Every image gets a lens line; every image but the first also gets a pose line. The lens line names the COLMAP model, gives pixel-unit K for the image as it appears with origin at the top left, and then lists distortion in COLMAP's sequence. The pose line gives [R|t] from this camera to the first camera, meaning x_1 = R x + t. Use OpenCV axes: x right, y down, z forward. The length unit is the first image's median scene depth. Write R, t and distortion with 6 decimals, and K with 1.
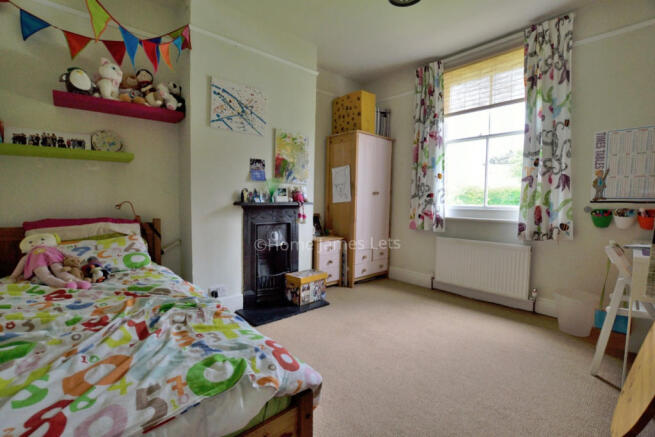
lens RADIAL K [[287.3, 0, 326.2], [0, 287.3, 216.8], [0, 0, 1]] dist [-0.029914, -0.000011]
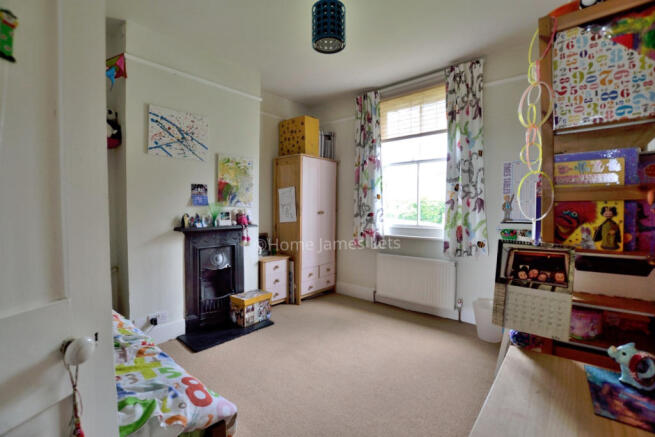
lens RADIAL K [[287.3, 0, 327.5], [0, 287.3, 216.1], [0, 0, 1]] dist [-0.029914, -0.000011]
pose [[0.991531, -0.014413, 0.129067, 0.081161], [0.017860, 0.999513, -0.025595, -0.056667], [-0.128635, 0.027683, 0.991306, -0.057986]]
